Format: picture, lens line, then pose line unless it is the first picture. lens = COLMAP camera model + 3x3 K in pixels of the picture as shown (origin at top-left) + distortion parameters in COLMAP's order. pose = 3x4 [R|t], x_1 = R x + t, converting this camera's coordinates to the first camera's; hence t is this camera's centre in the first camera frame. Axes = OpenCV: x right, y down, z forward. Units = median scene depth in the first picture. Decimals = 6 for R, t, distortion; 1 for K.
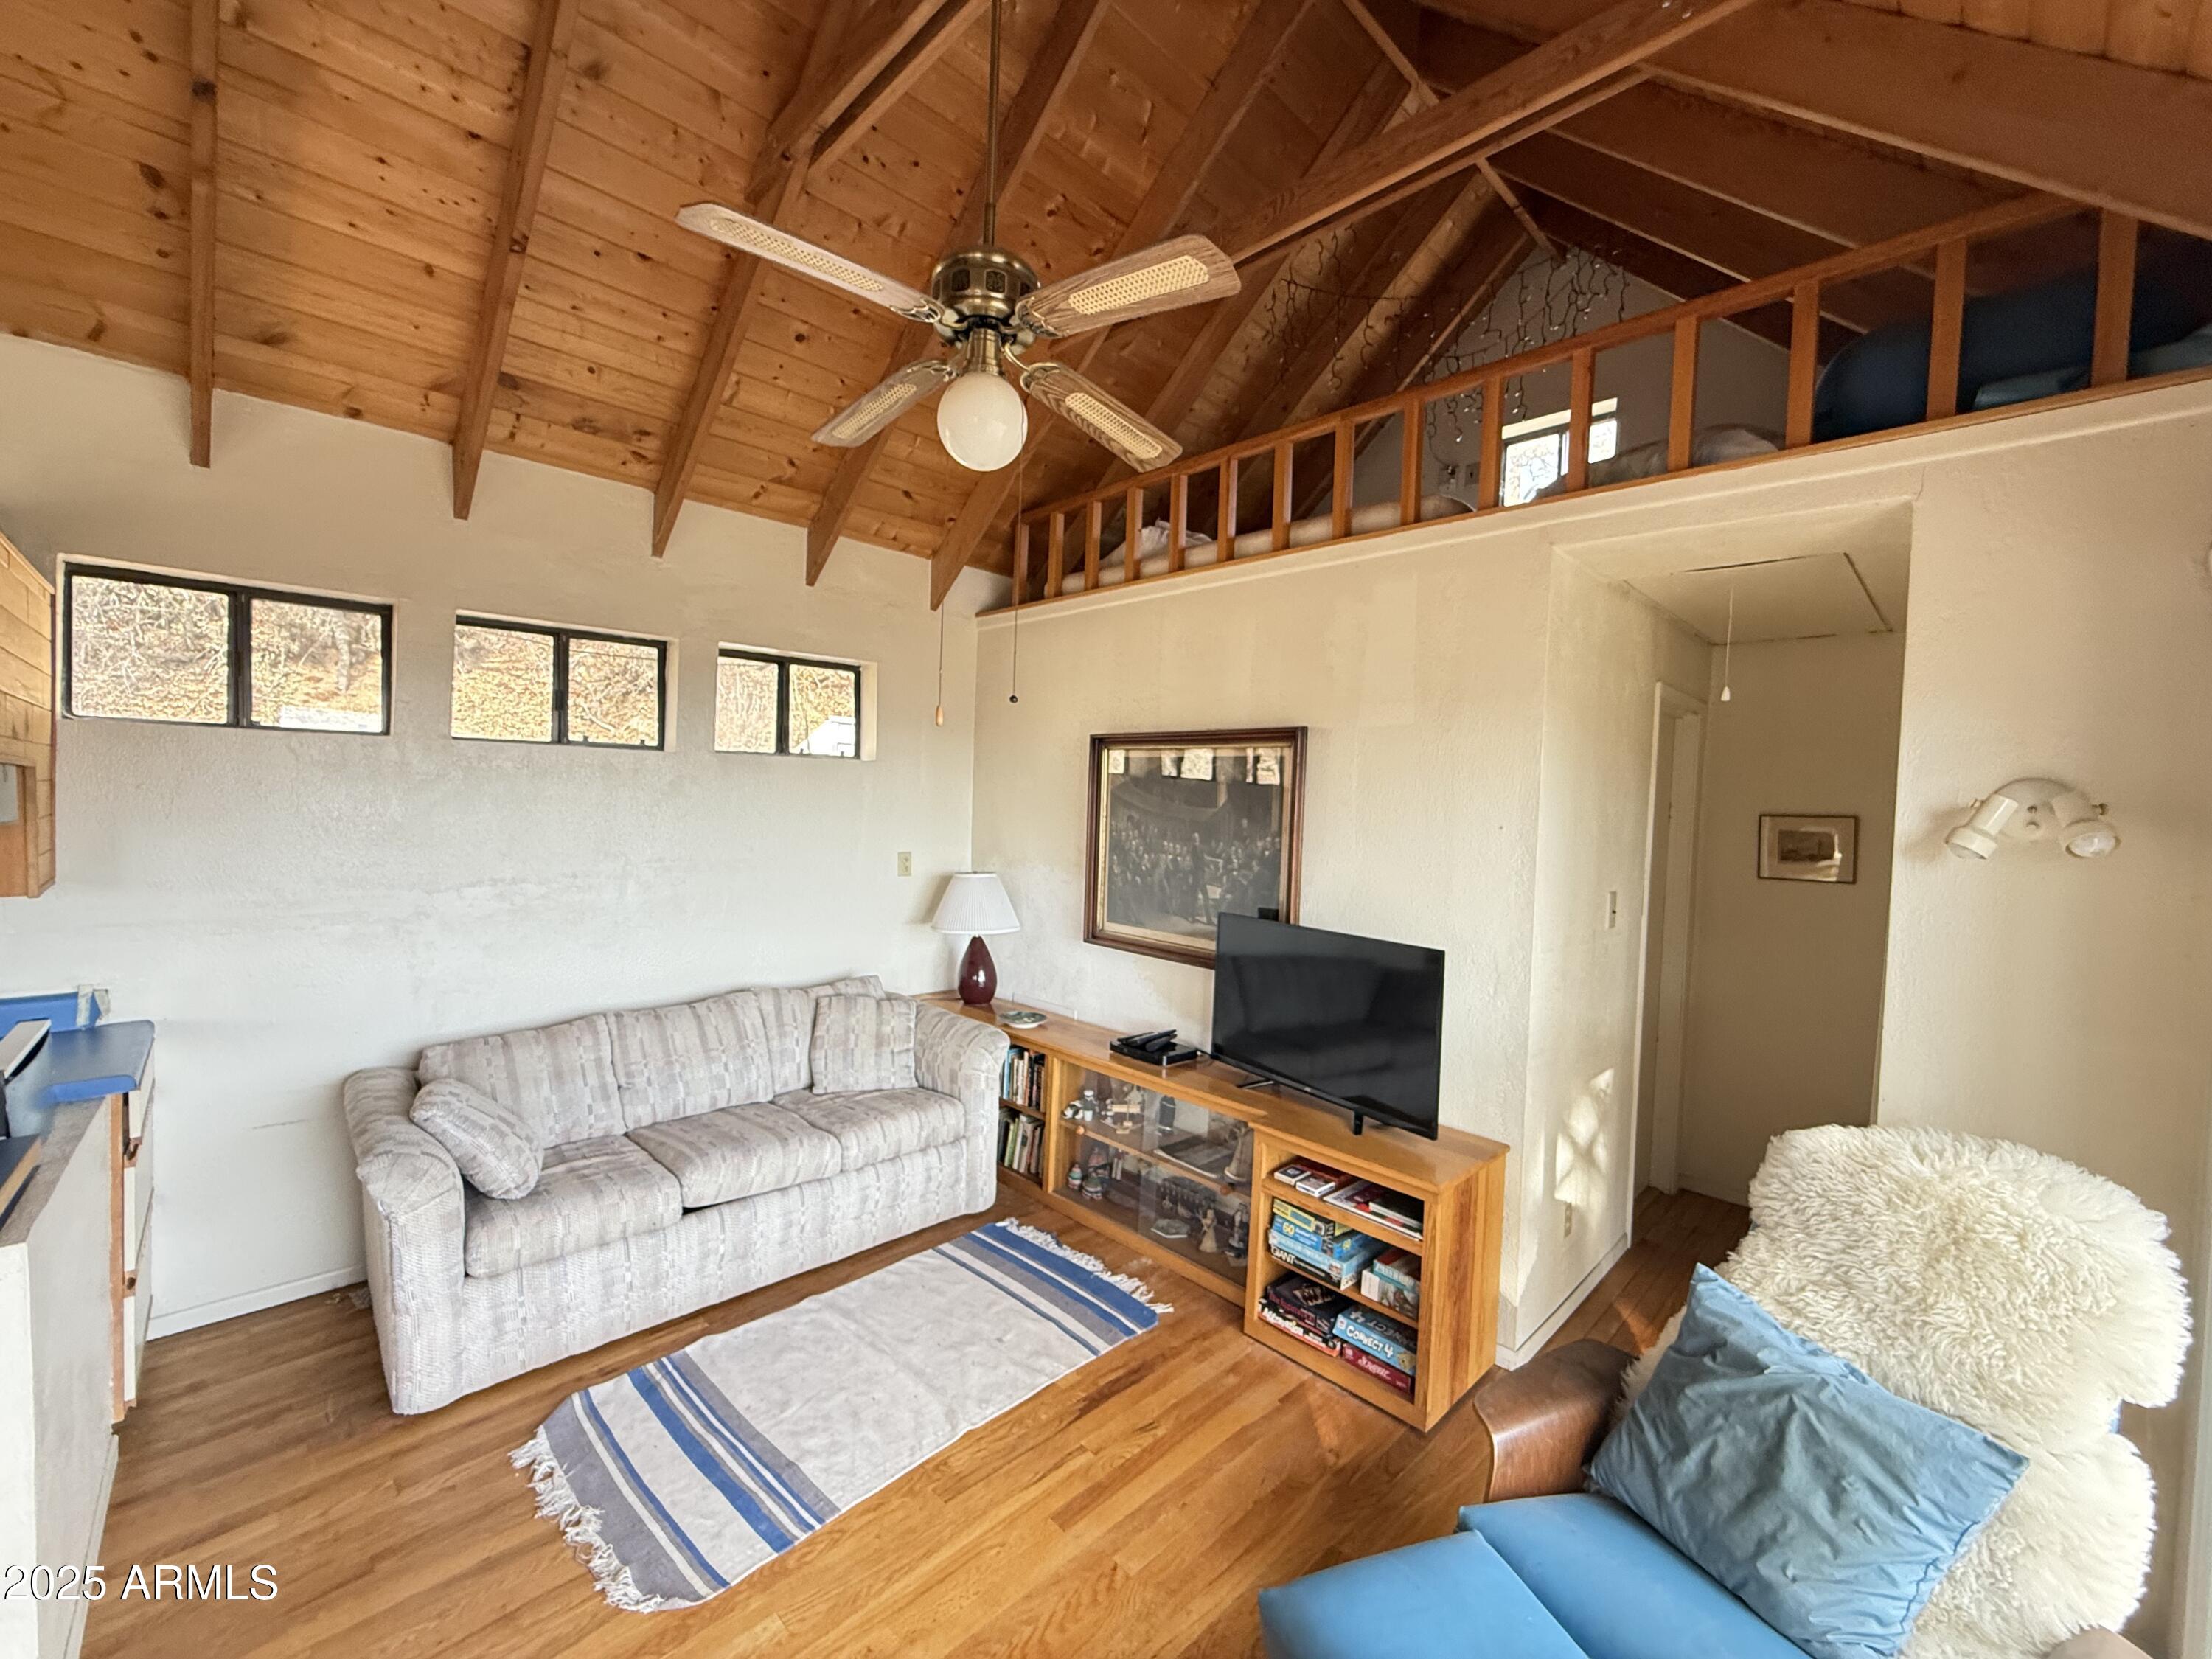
lens RADIAL K [[881.1, 0, 1108.0], [0, 881.1, 829.8], [0, 0, 1]] dist [-0.000761, -0.000084]
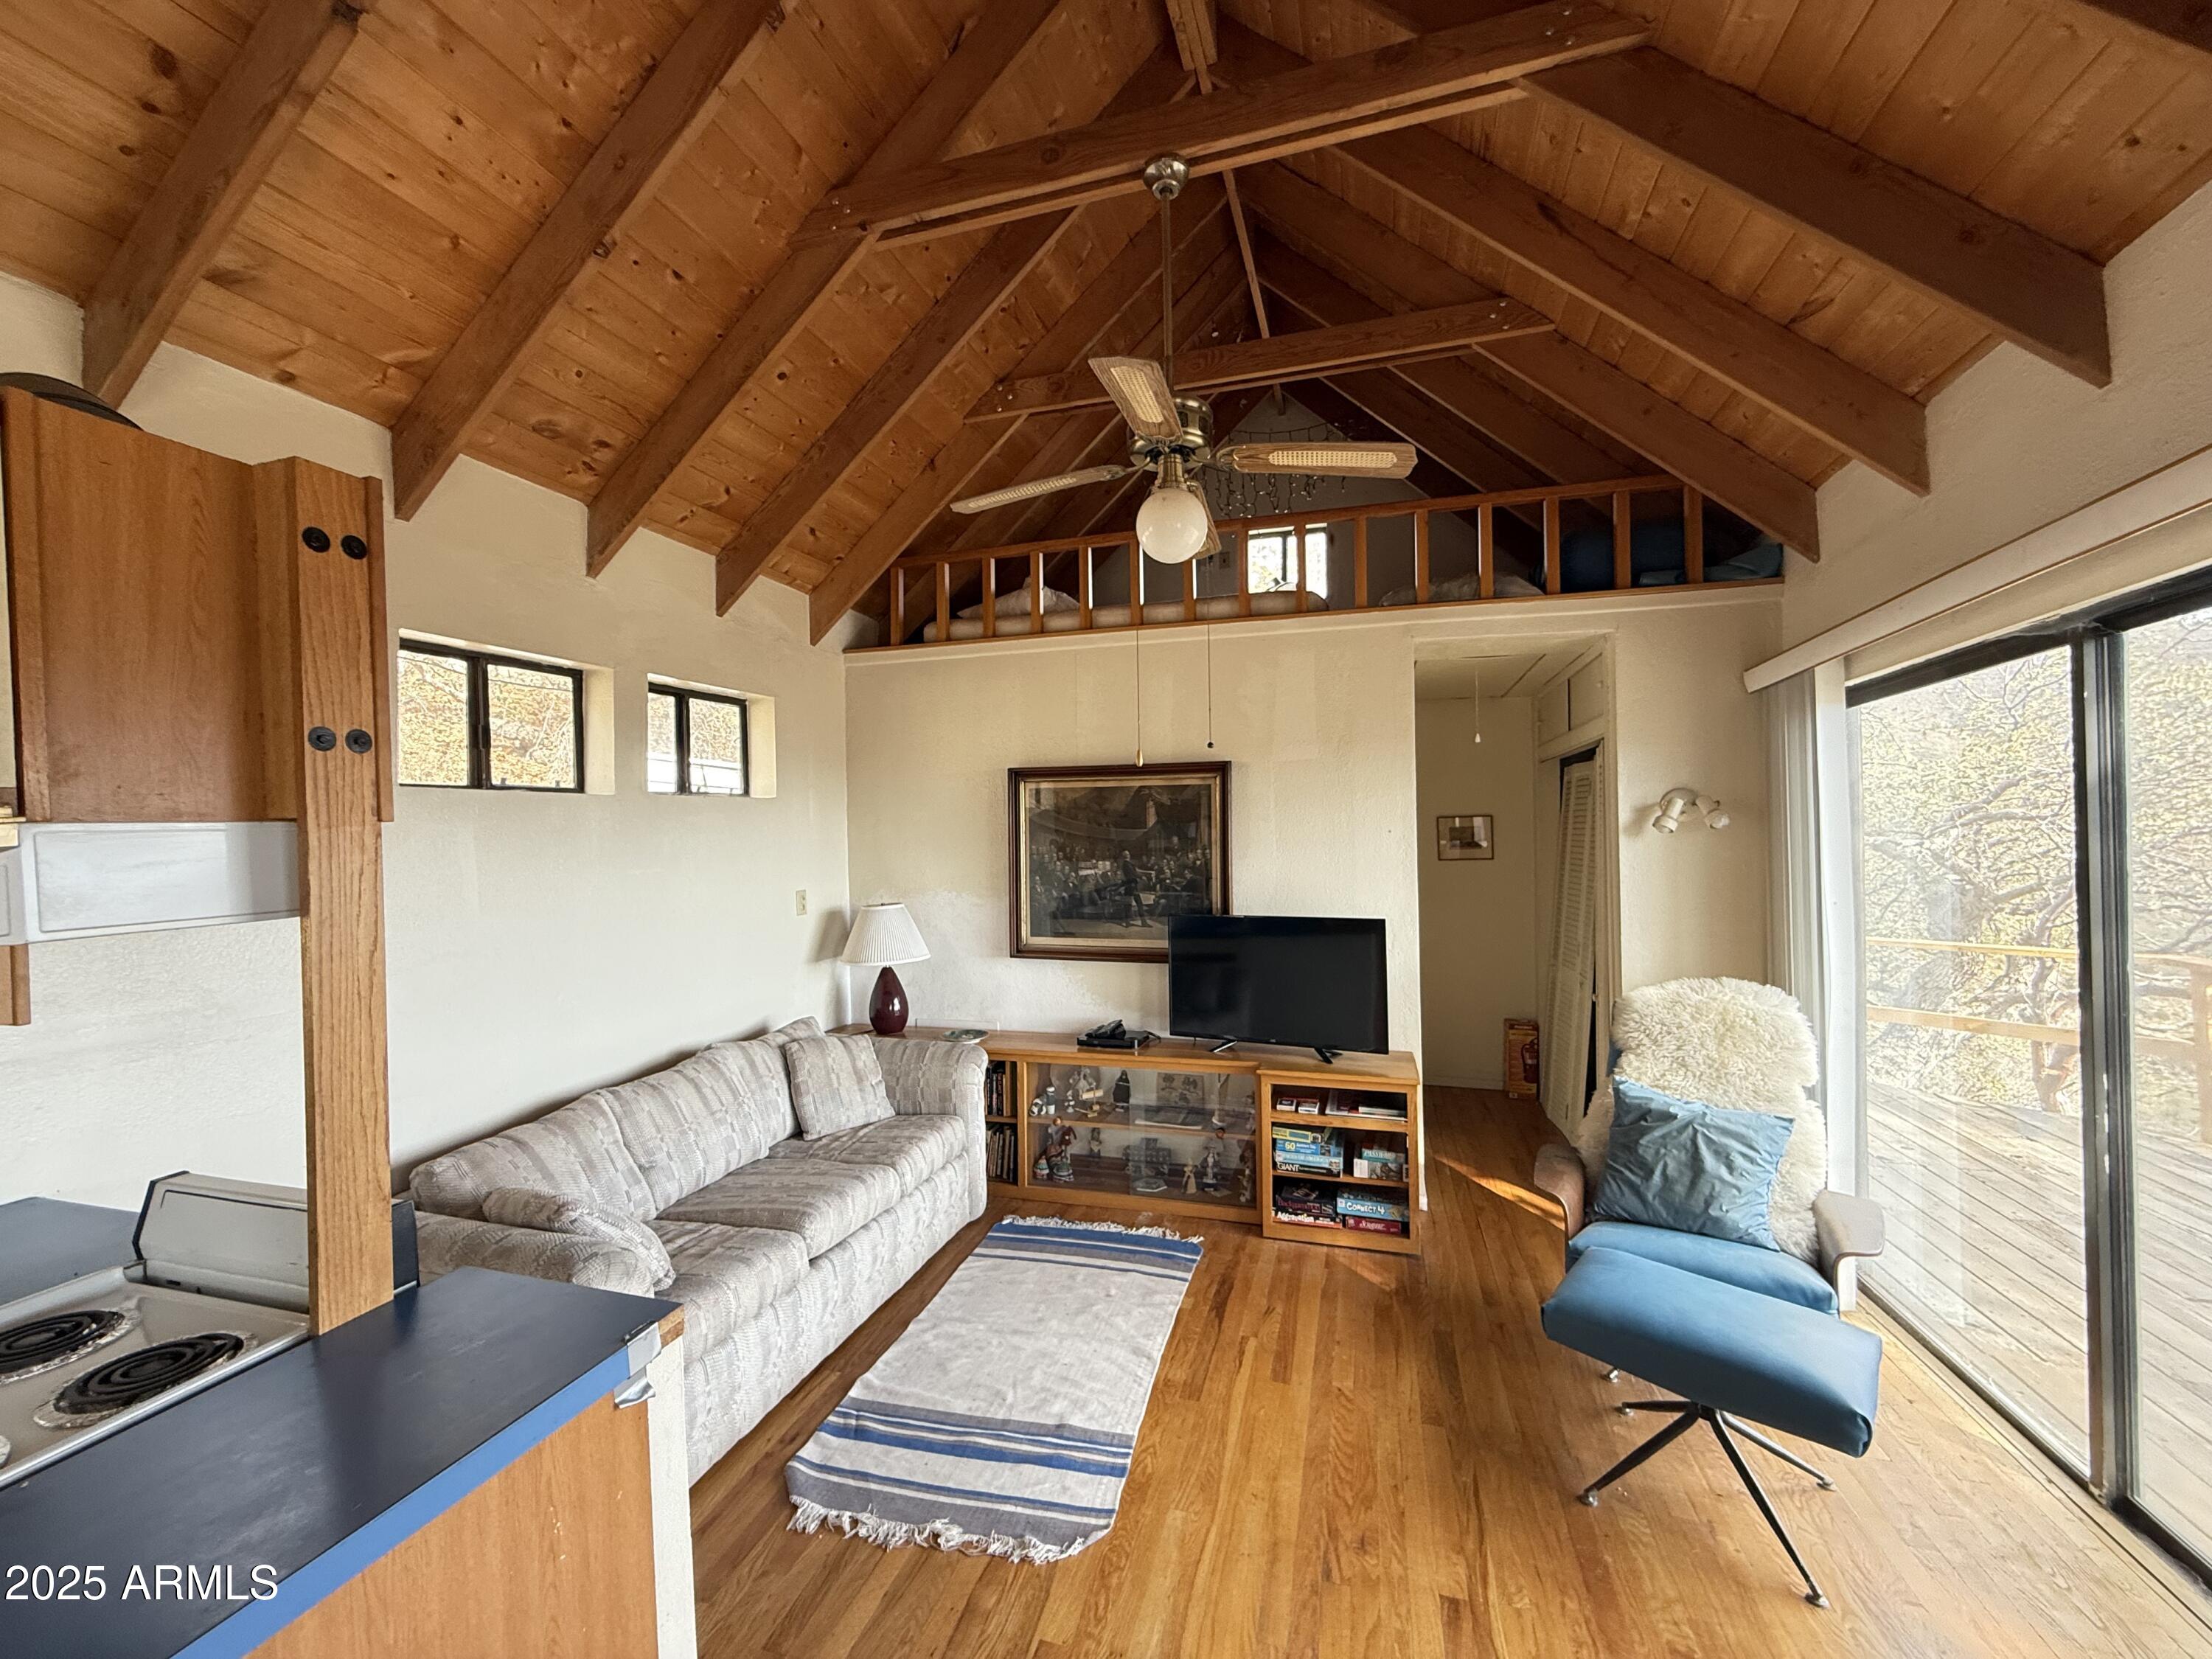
lens RADIAL K [[881.1, 0, 1100.1], [0, 881.1, 828.8], [0, 0, 1]] dist [-0.000761, -0.000084]
pose [[0.876409, -0.045303, 0.479432, -0.669963], [0.059611, 0.998114, -0.014655, -0.014290], [-0.477864, 0.041423, 0.877457, -0.030401]]
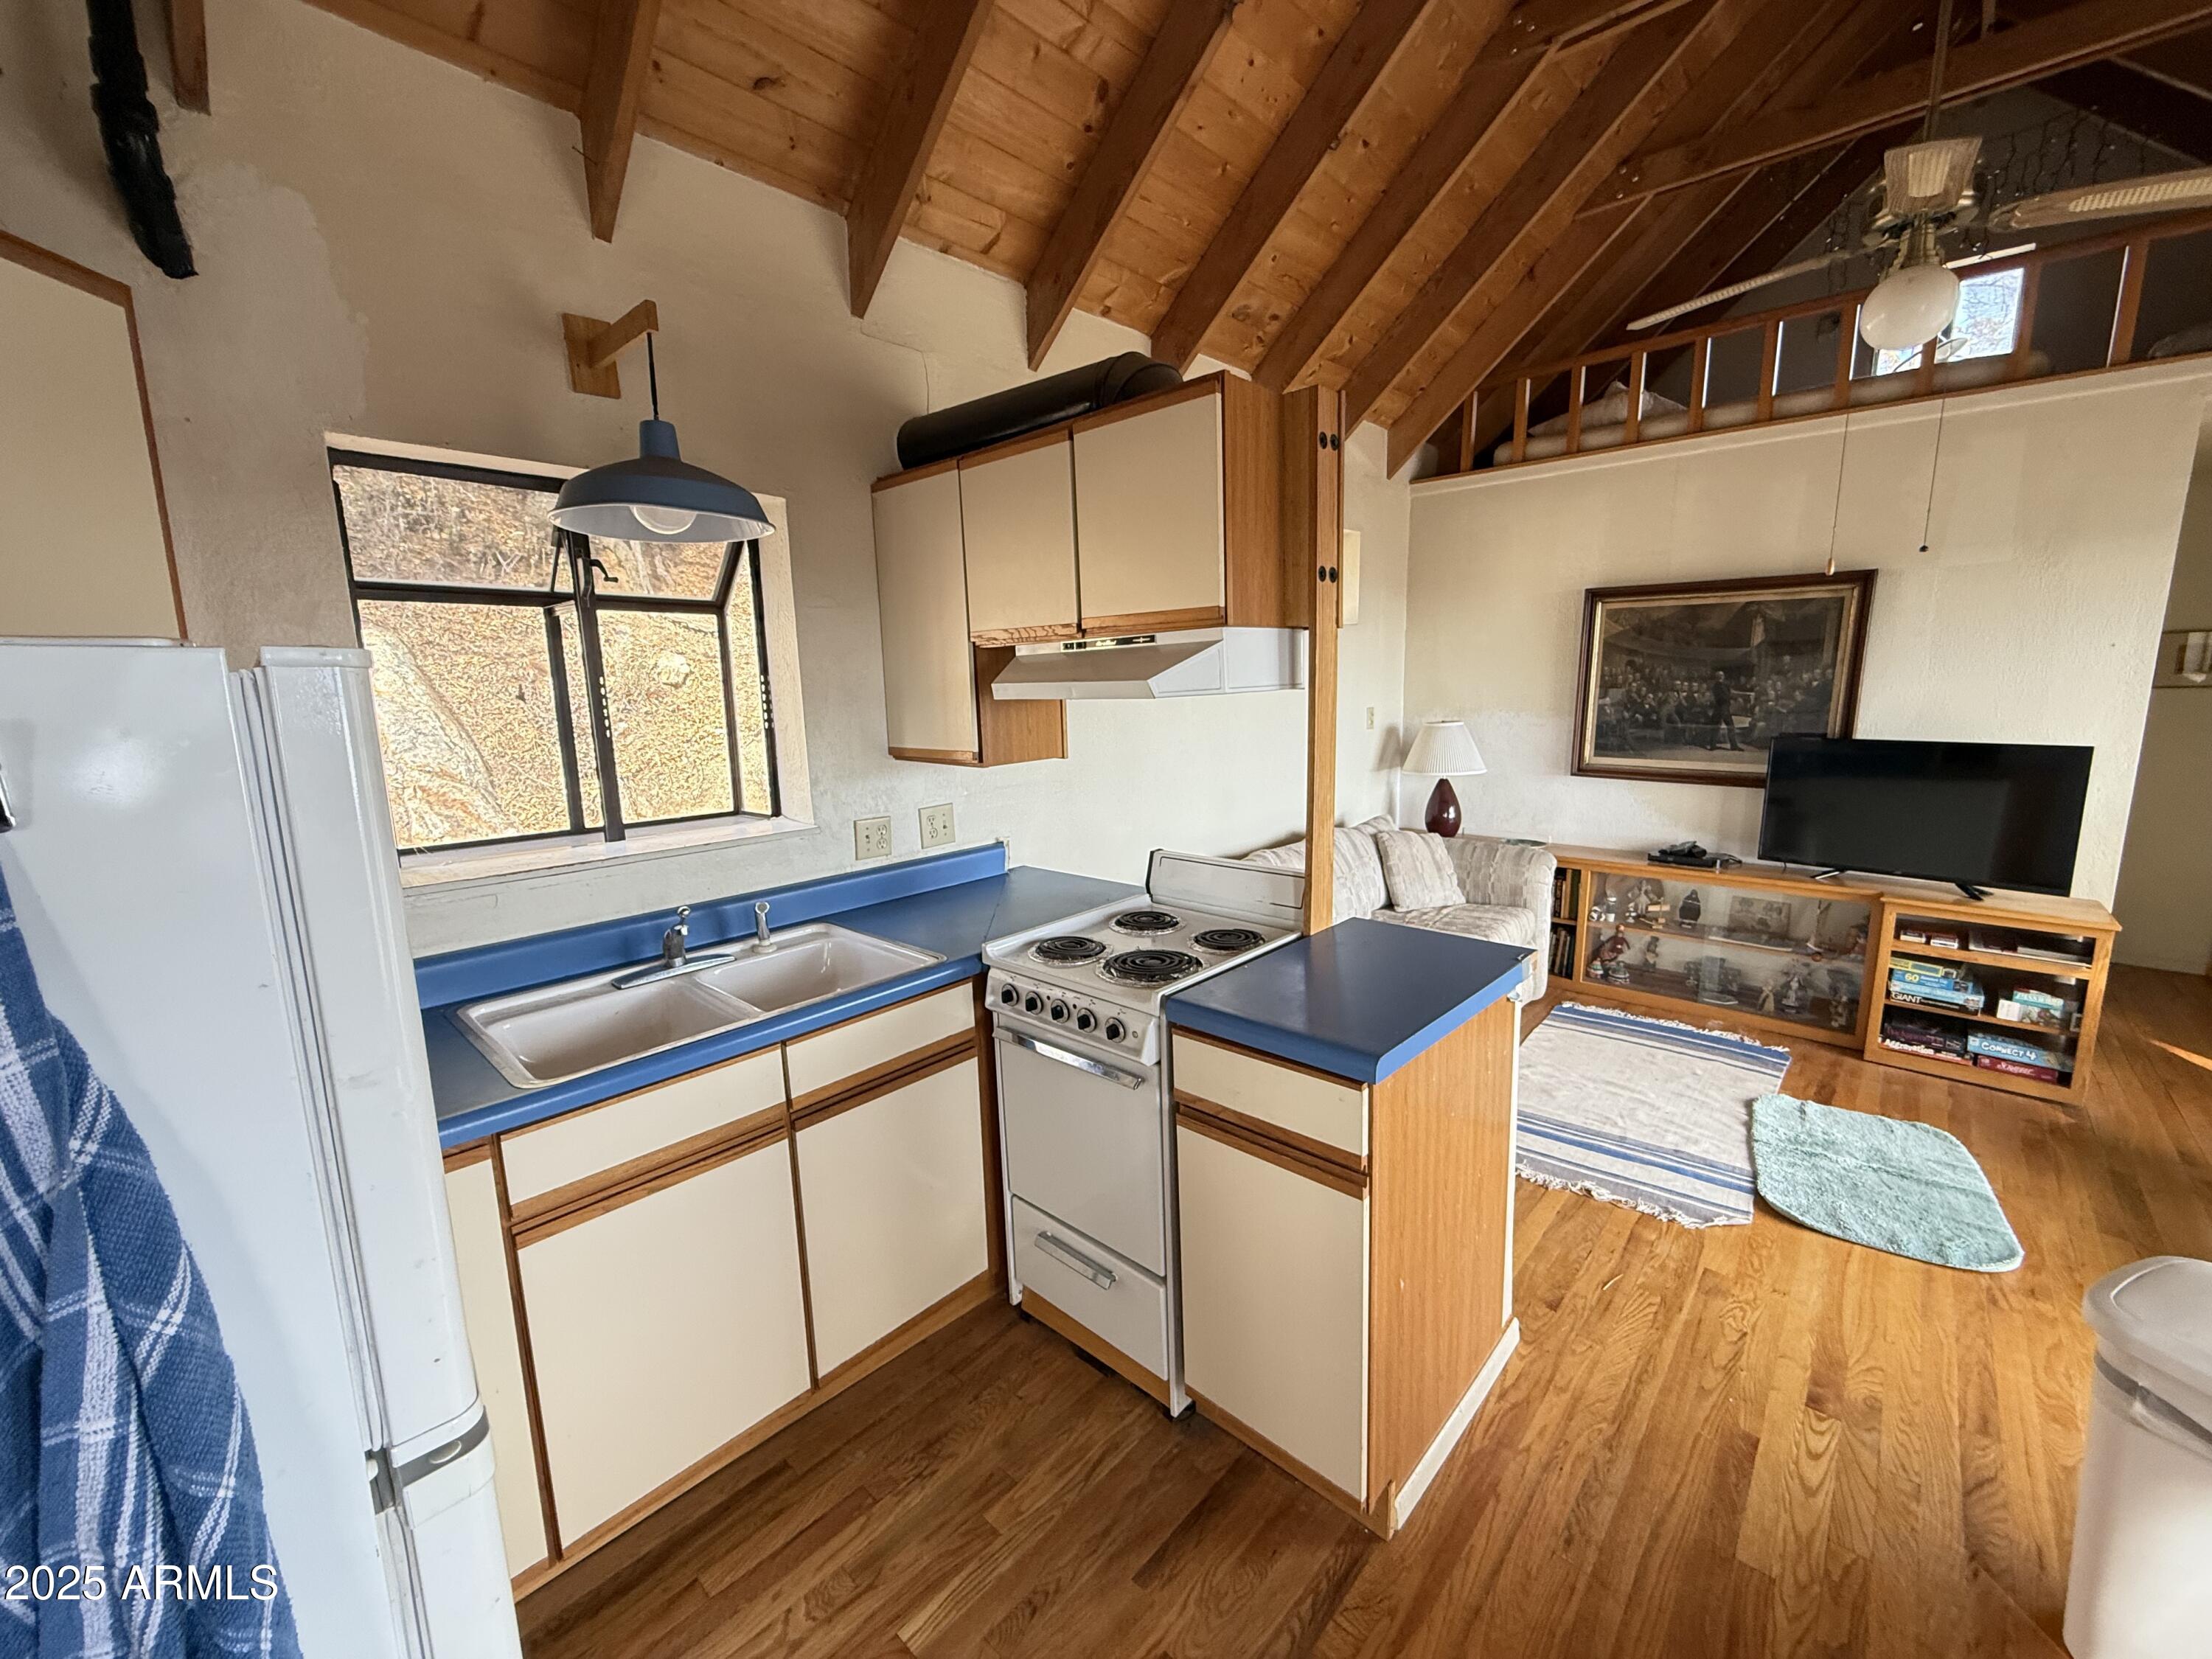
lens RADIAL K [[881.1, 0, 1091.6], [0, 881.1, 830.9], [0, 0, 1]] dist [-0.000761, -0.000084]
pose [[0.997858, -0.057181, 0.031766, -1.033798], [0.052089, 0.988371, 0.142865, 0.003745], [-0.039566, -0.140904, 0.989232, -0.177949]]
